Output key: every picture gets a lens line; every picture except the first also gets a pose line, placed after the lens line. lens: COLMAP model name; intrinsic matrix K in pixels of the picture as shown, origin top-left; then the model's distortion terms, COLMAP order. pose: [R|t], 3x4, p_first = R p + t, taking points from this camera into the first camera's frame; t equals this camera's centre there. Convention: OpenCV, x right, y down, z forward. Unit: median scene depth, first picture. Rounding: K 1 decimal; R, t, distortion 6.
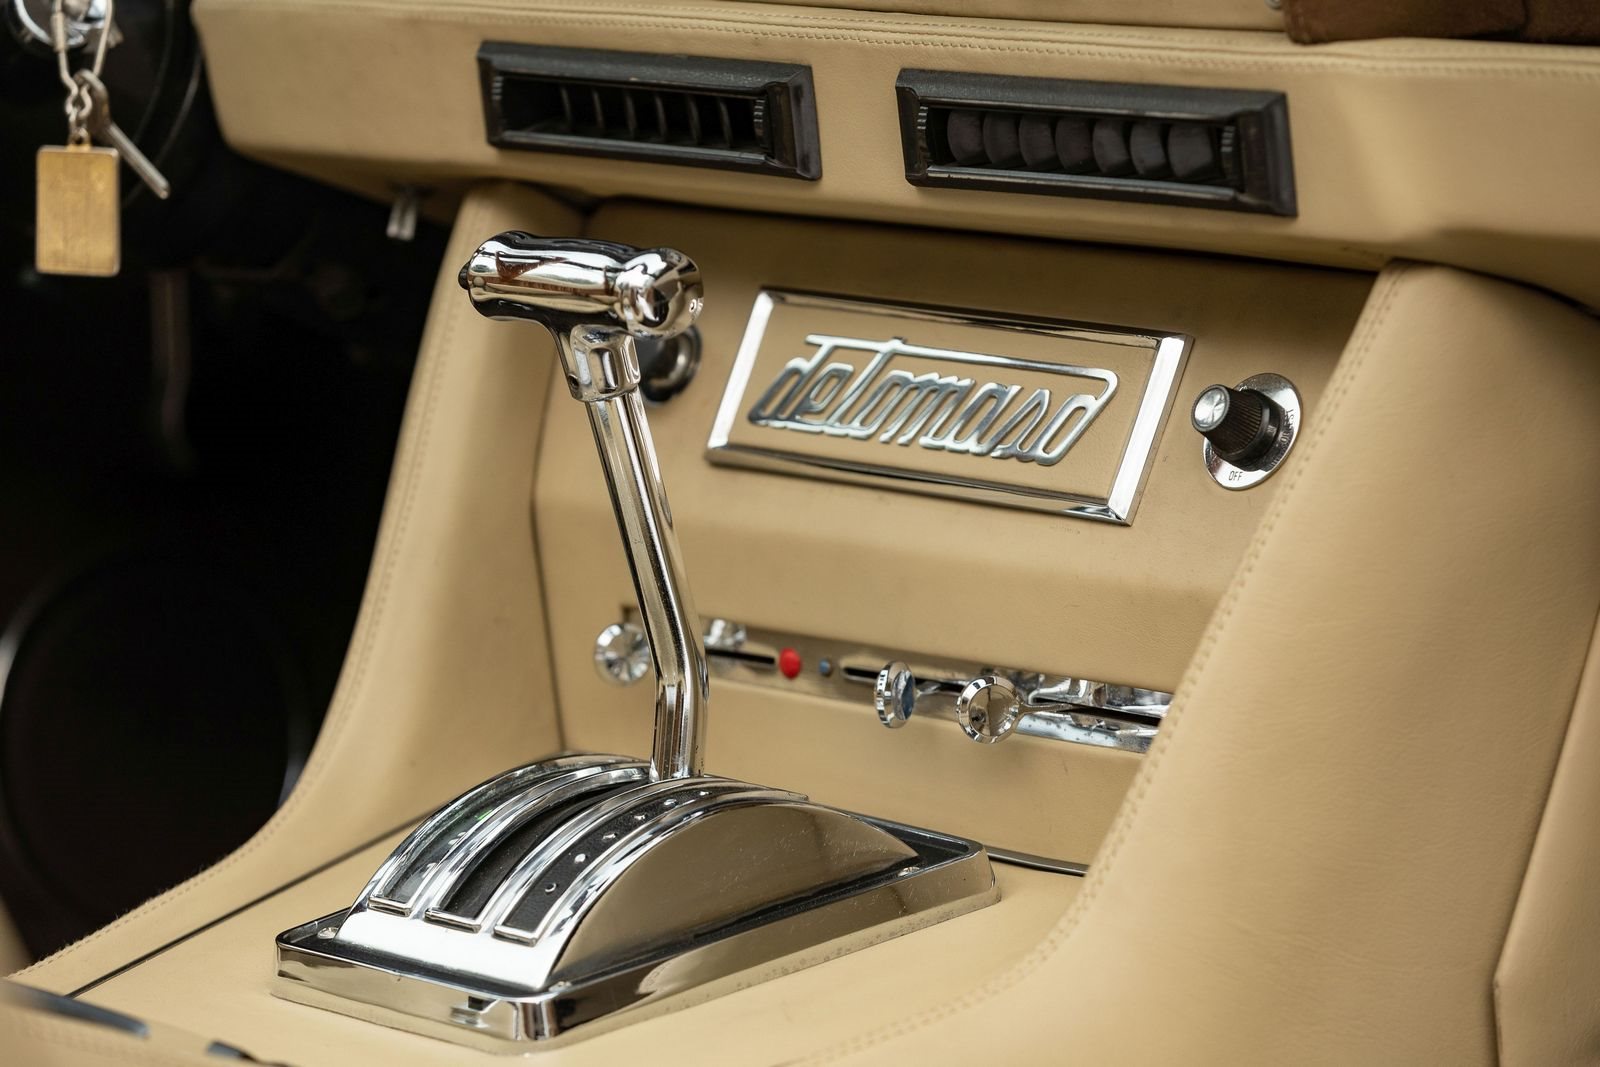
lens RADIAL K [[5430.1, 0, 800.8], [0, 5430.1, 539.0], [0, 0, 1]] dist [-0.282831, 0.000000]
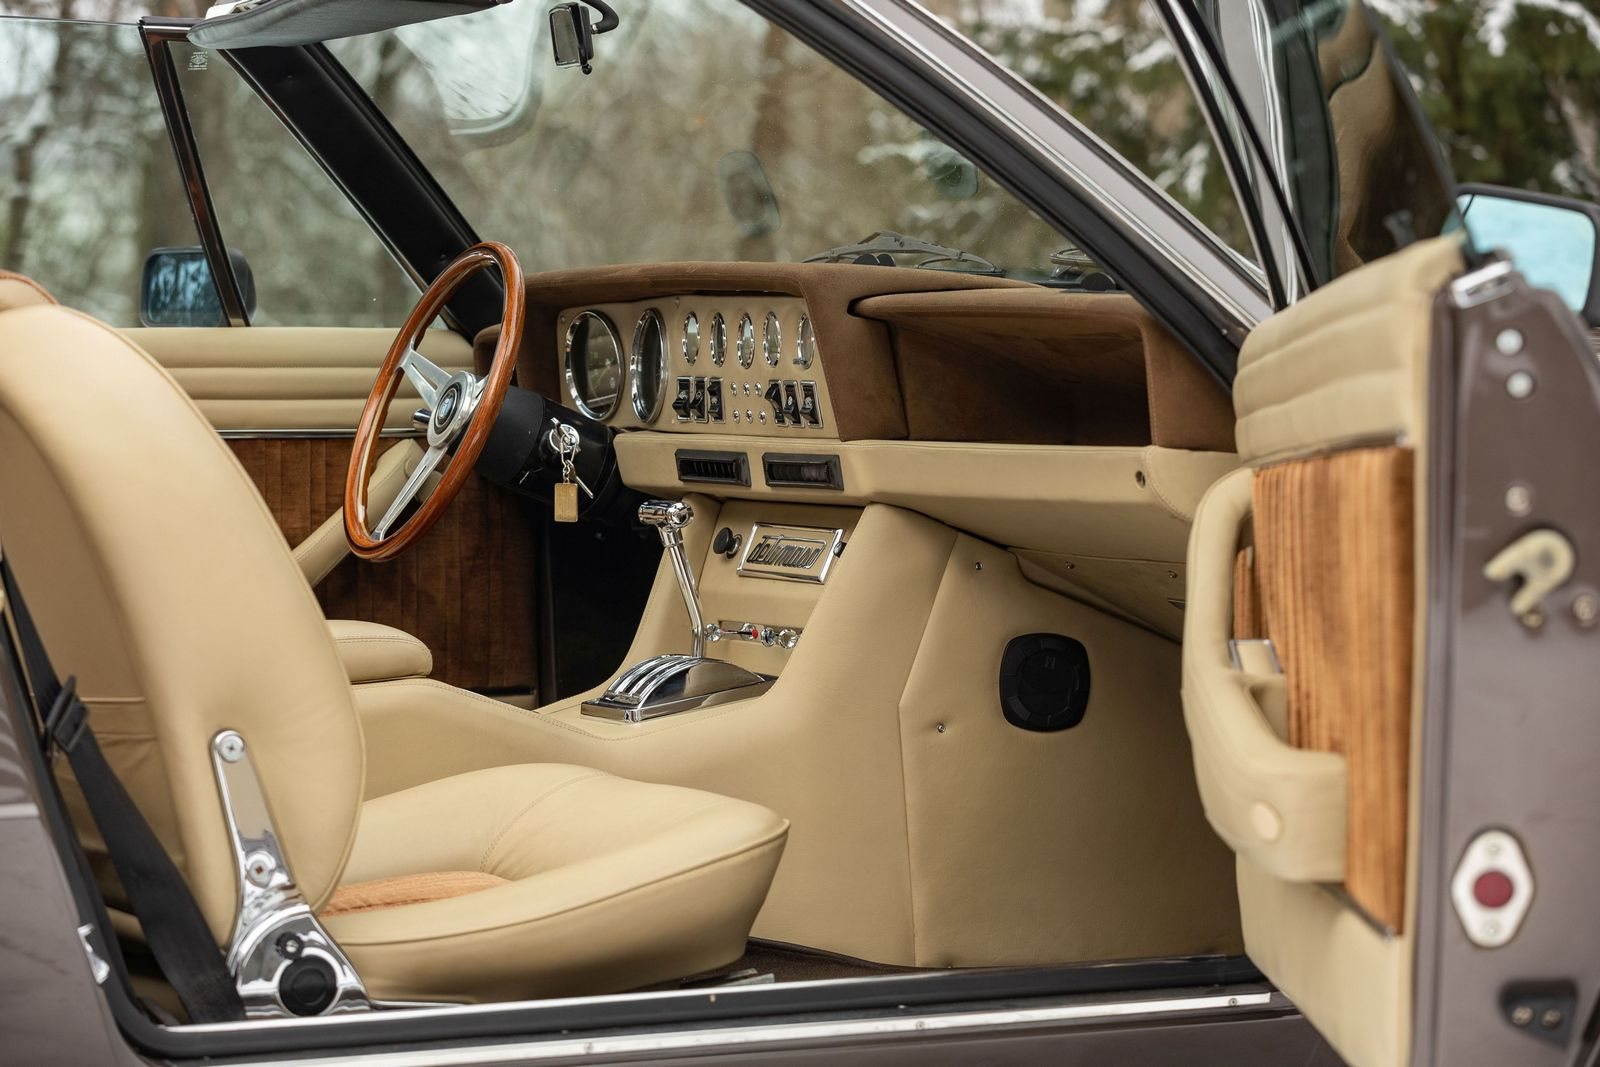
lens RADIAL K [[4708.6, 0, 799.1], [0, 4708.6, 533.8], [0, 0, 1]] dist [-0.037307, 0.000000]
pose [[0.964457, -0.007394, -0.264135, 0.804237], [-0.018521, 0.995258, -0.095490, 0.242688], [0.263589, 0.096988, 0.959747, -1.813887]]
